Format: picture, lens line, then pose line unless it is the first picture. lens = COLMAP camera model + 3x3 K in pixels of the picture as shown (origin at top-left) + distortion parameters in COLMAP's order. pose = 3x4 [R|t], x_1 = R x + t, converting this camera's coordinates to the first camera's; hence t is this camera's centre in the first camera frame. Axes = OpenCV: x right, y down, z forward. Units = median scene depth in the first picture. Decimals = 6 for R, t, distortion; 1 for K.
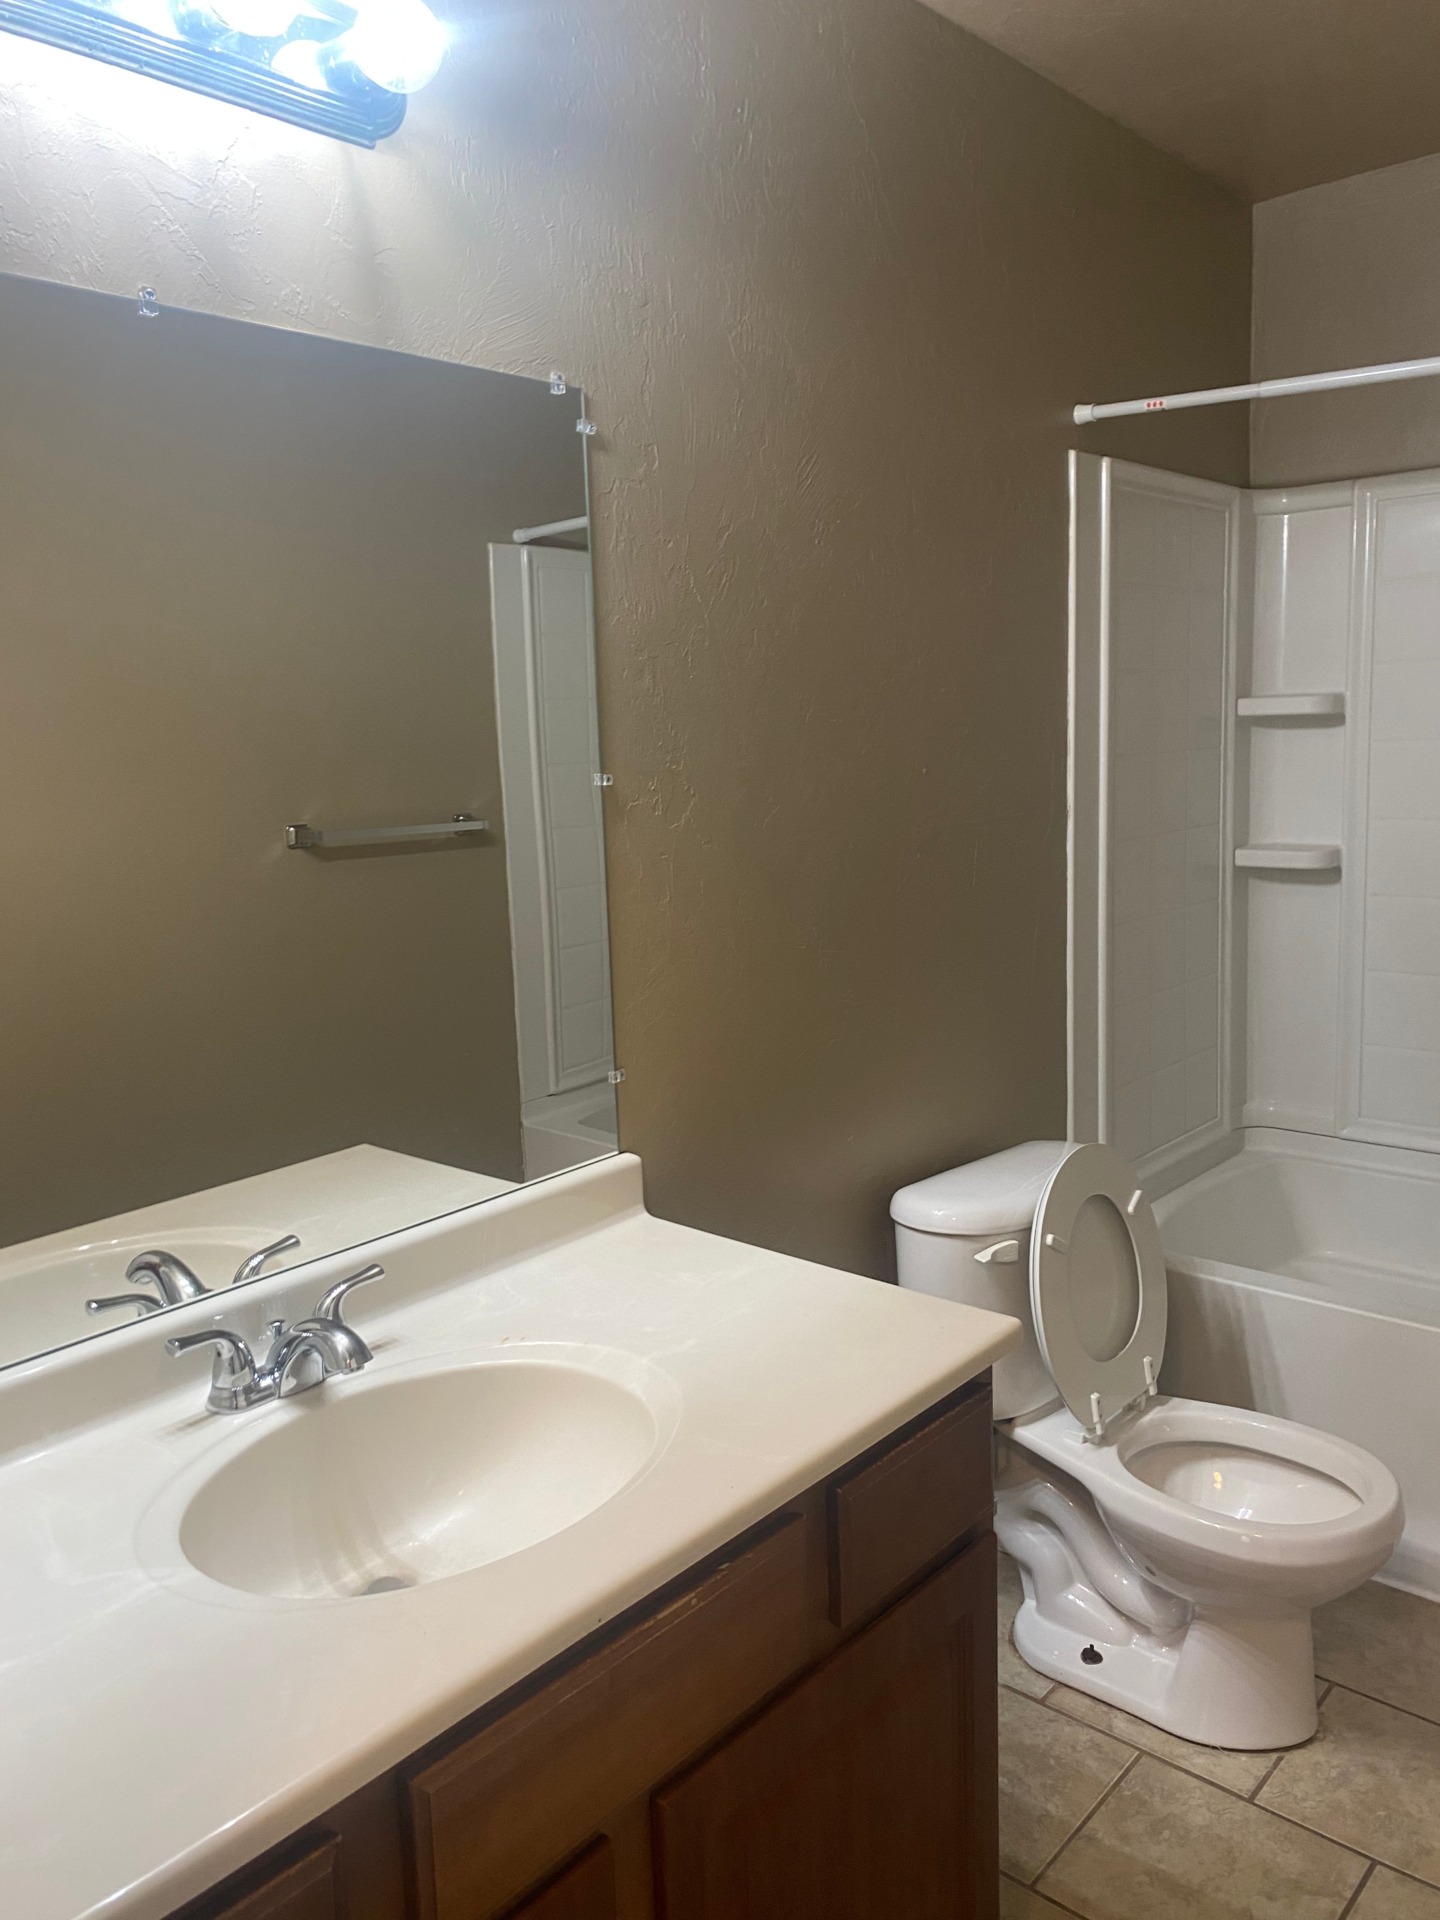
lens RADIAL K [[1465.0, 0, 722.0], [0, 1465.0, 956.4], [0, 0, 1]] dist [0.033108, -0.028837]
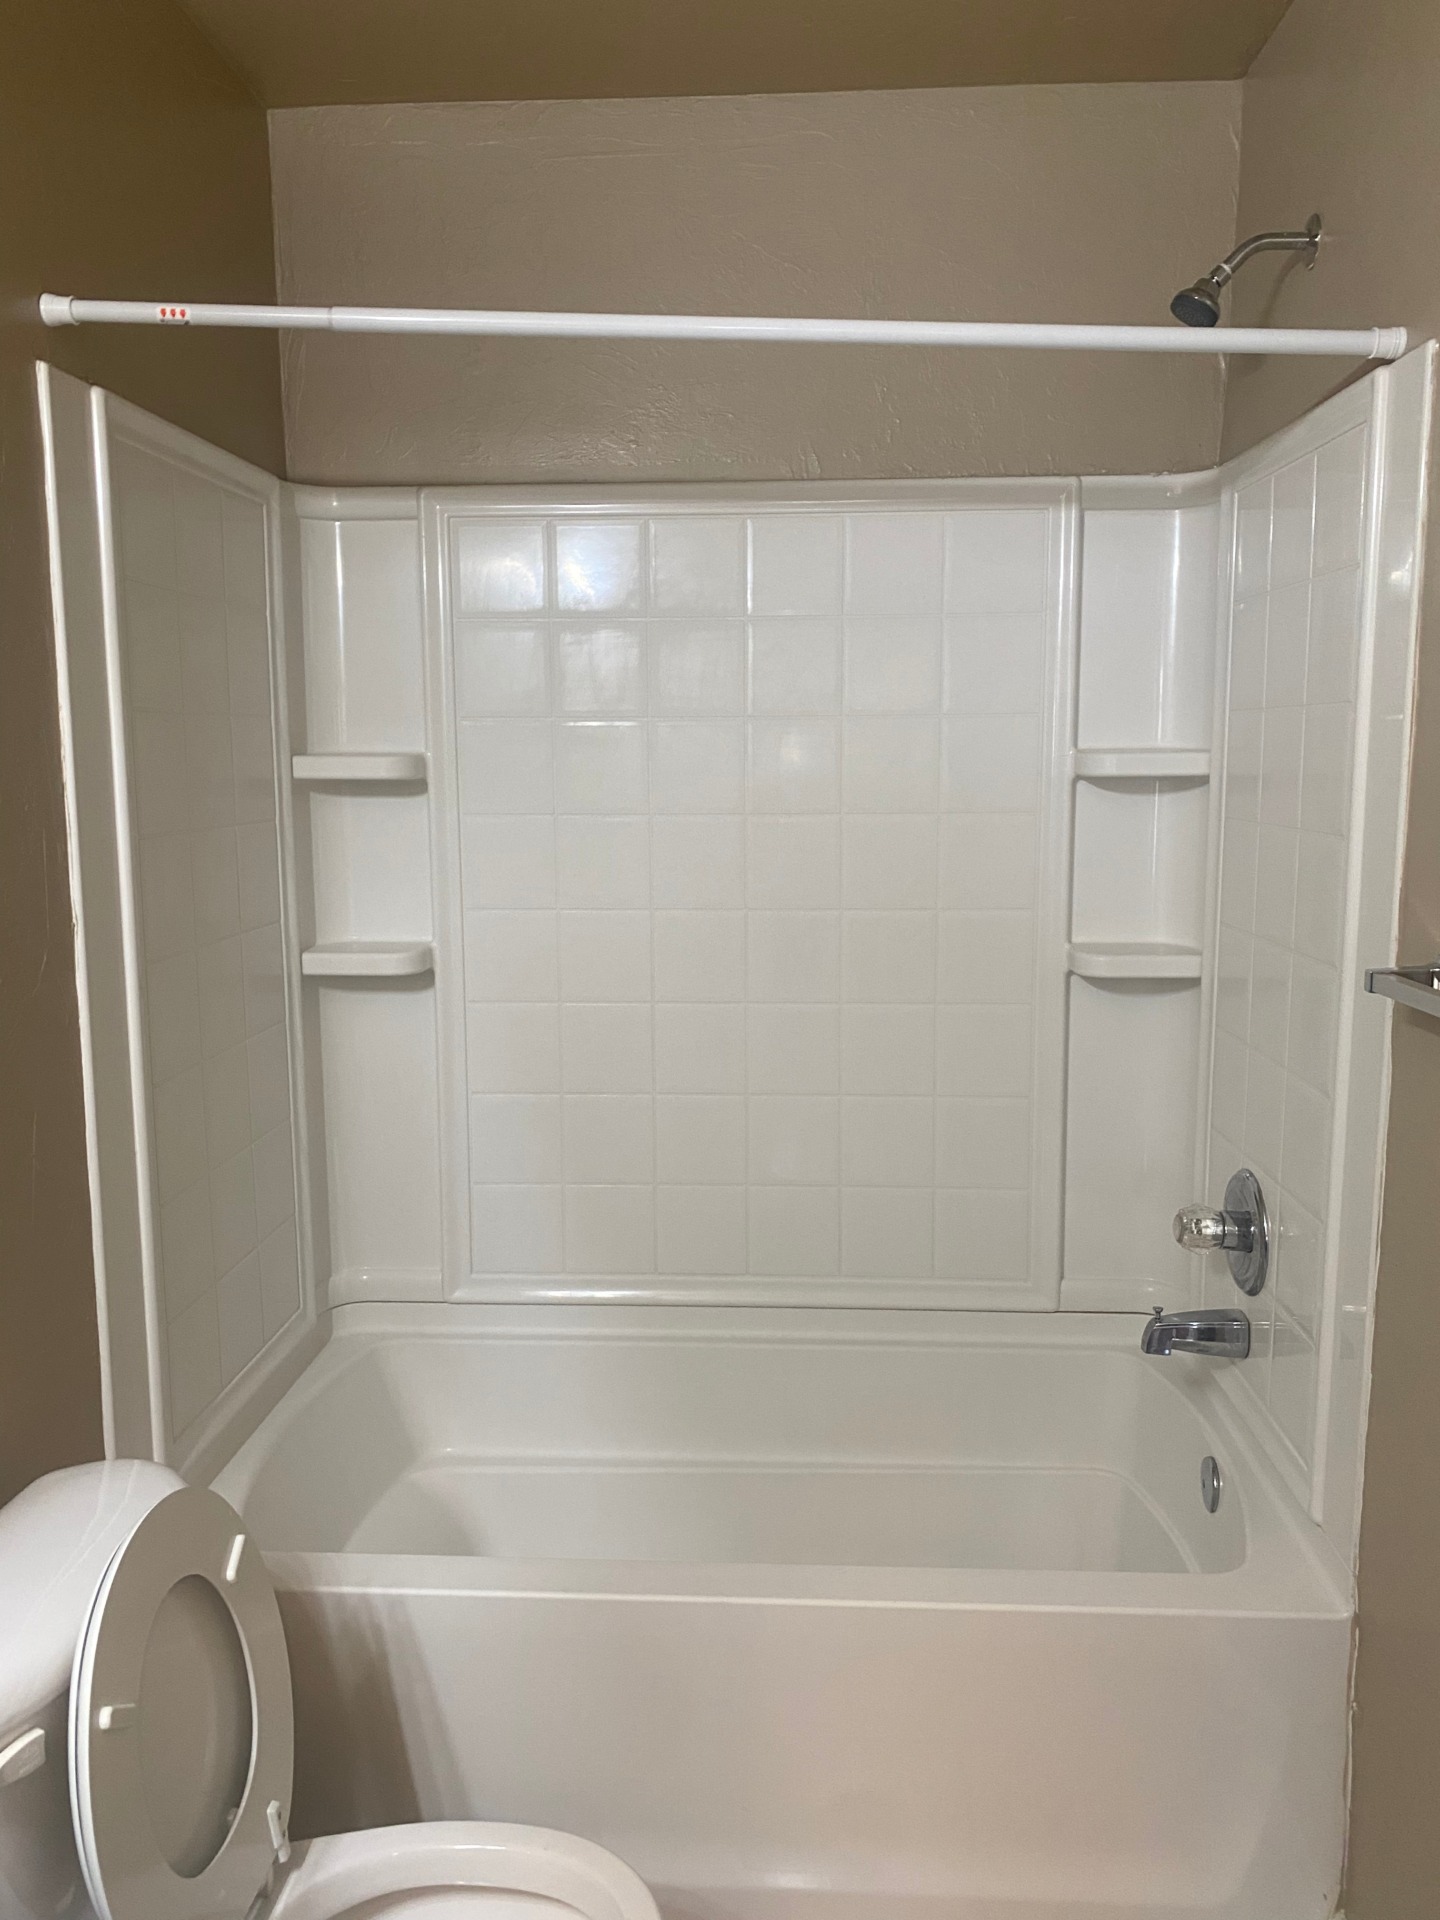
lens RADIAL K [[1465.0, 0, 718.7], [0, 1465.0, 919.3], [0, 0, 1]] dist [0.033108, -0.028837]
pose [[0.783929, -0.047590, 0.619023, 0.054017], [0.080603, 0.996421, -0.025472, -0.058148], [-0.615596, 0.069864, 0.784959, 0.295213]]
